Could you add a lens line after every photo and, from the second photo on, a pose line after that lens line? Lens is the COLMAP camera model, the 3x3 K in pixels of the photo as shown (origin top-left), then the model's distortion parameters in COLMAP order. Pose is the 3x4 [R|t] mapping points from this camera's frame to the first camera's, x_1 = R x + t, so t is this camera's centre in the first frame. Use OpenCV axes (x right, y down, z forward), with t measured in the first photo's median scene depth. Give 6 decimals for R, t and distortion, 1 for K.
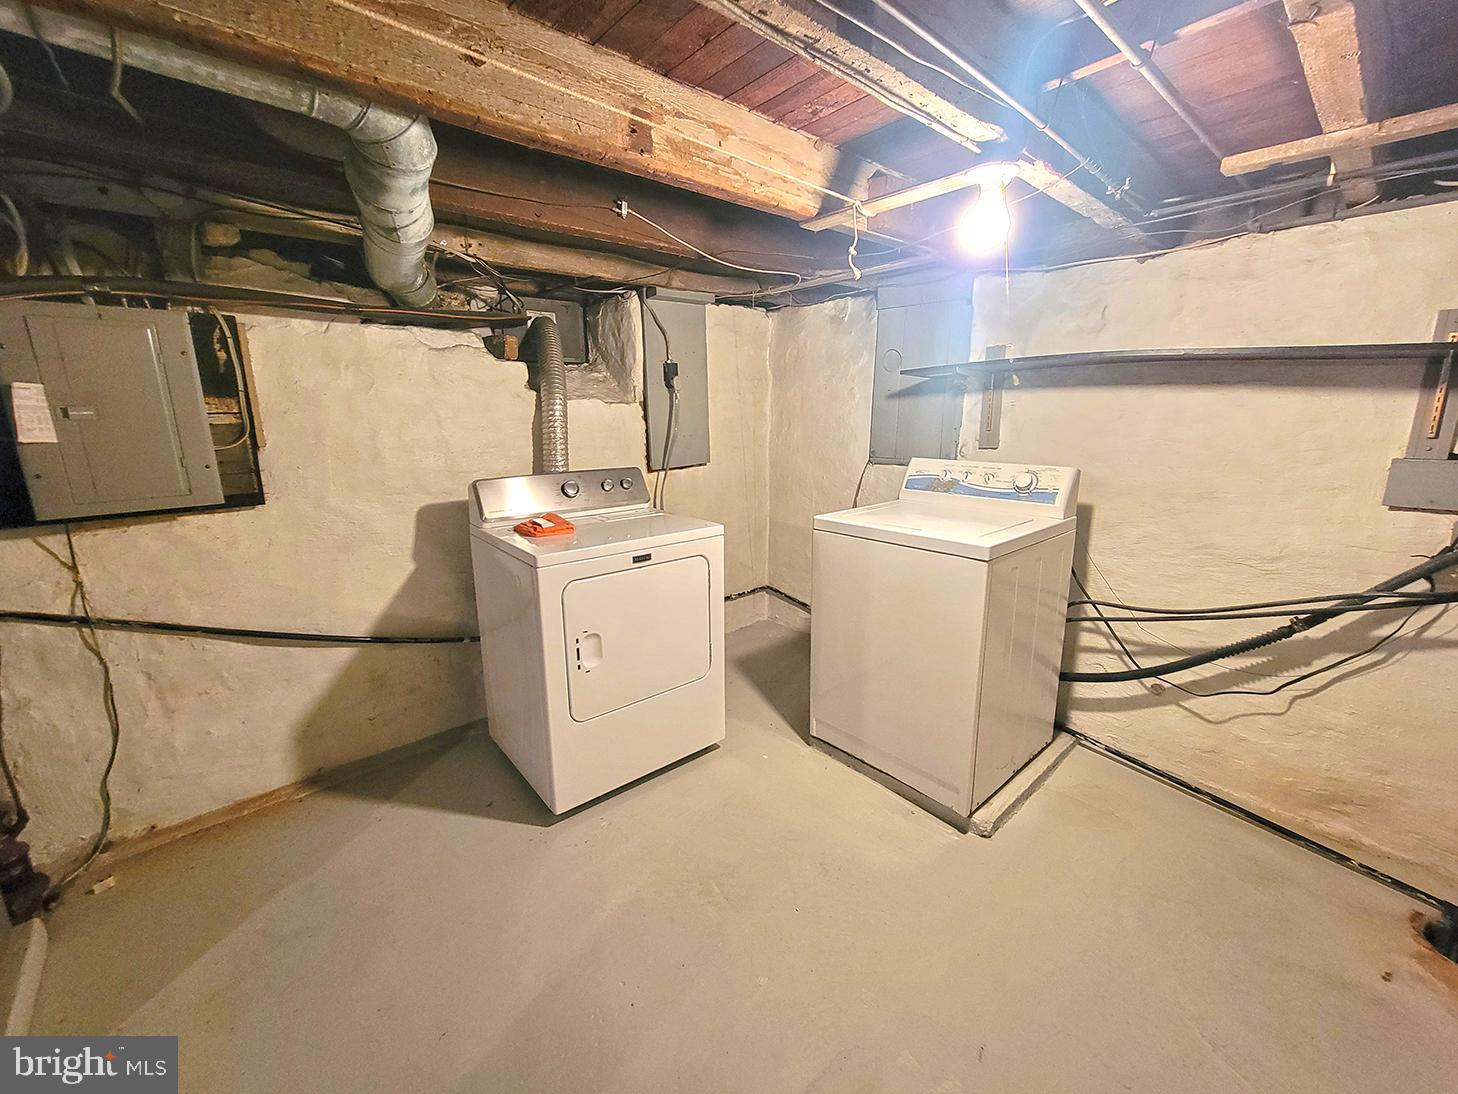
lens RADIAL K [[595.2, 0, 727.5], [0, 595.2, 546.5], [0, 0, 1]] dist [-0.002352, 0.000070]
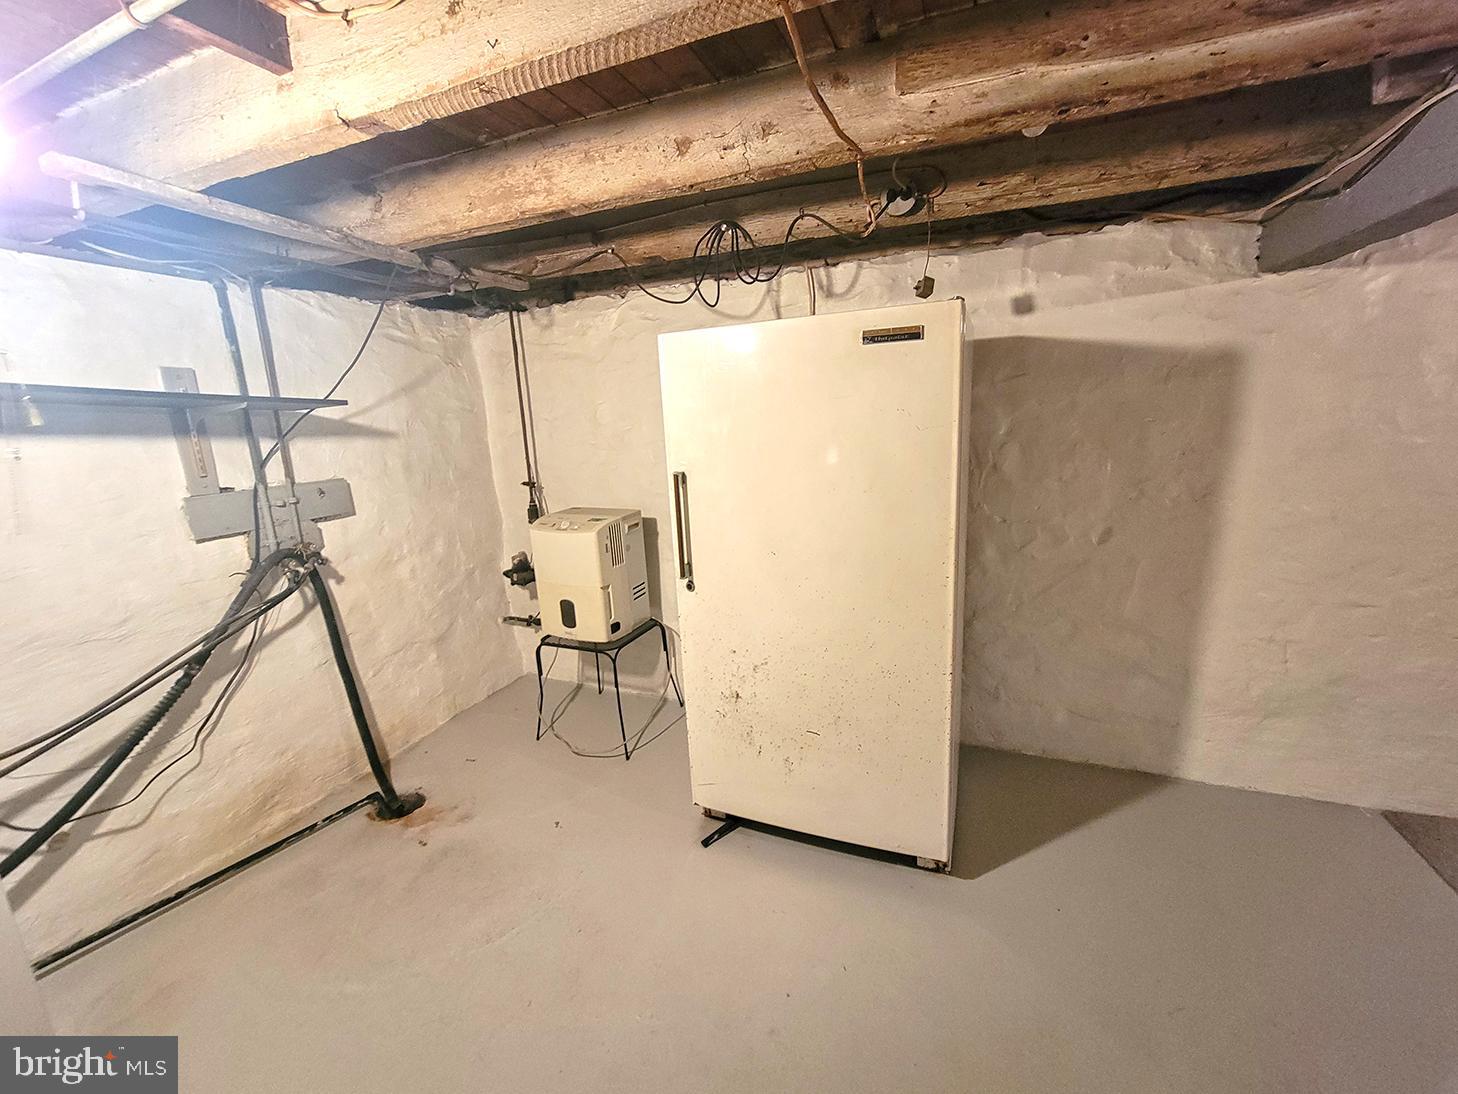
lens RADIAL K [[595.2, 0, 727.1], [0, 595.2, 543.3], [0, 0, 1]] dist [-0.002352, 0.000070]
pose [[-0.432017, -0.150956, 0.889142, -0.266097], [0.255284, 0.925102, 0.281099, -0.110781], [-0.864981, 0.348423, -0.361123, 0.500328]]
